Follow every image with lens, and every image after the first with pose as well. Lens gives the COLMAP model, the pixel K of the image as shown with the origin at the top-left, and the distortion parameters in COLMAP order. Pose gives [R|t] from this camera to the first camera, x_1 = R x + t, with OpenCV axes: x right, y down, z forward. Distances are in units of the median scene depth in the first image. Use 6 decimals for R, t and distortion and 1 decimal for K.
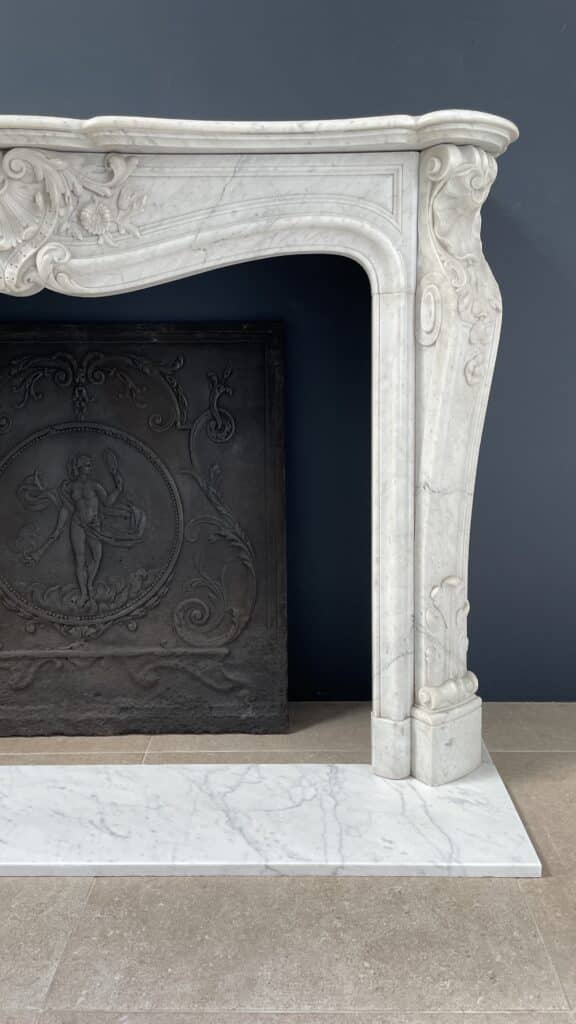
lens RADIAL K [[775.1, 0, 290.8], [0, 775.1, 504.3], [0, 0, 1]] dist [0.097472, -0.138158]
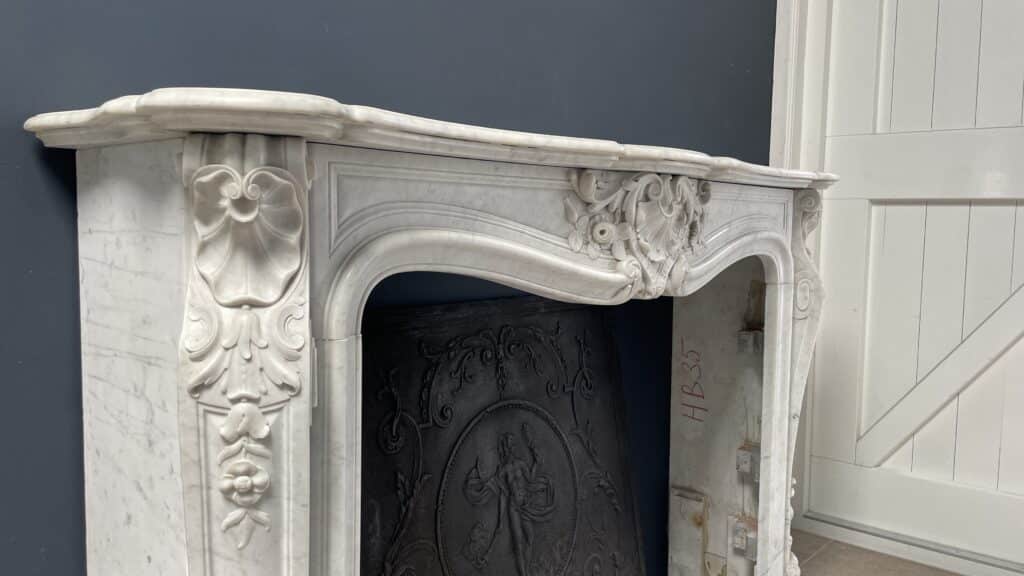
lens RADIAL K [[788.4, 0, 510.4], [0, 788.4, 277.1], [0, 0, 1]] dist [0.099430, -0.161046]
pose [[0.646538, -0.031999, 0.762210, -1.281476], [0.106612, 0.993105, -0.048739, -0.265556], [-0.755395, 0.112772, 0.645492, 0.450314]]
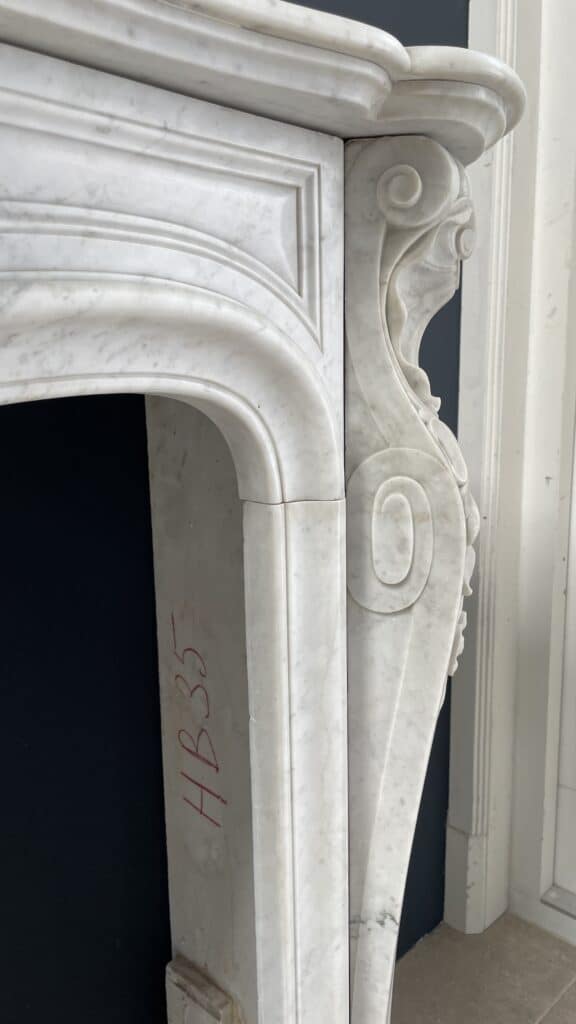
lens RADIAL K [[780.6, 0, 288.6], [0, 780.6, 507.0], [0, 0, 1]] dist [0.091905, -0.138014]
pose [[0.700171, -0.124144, 0.703100, -0.147887], [0.128188, 0.990623, 0.047257, -0.286490], [-0.702374, 0.057041, 0.709519, 0.739035]]
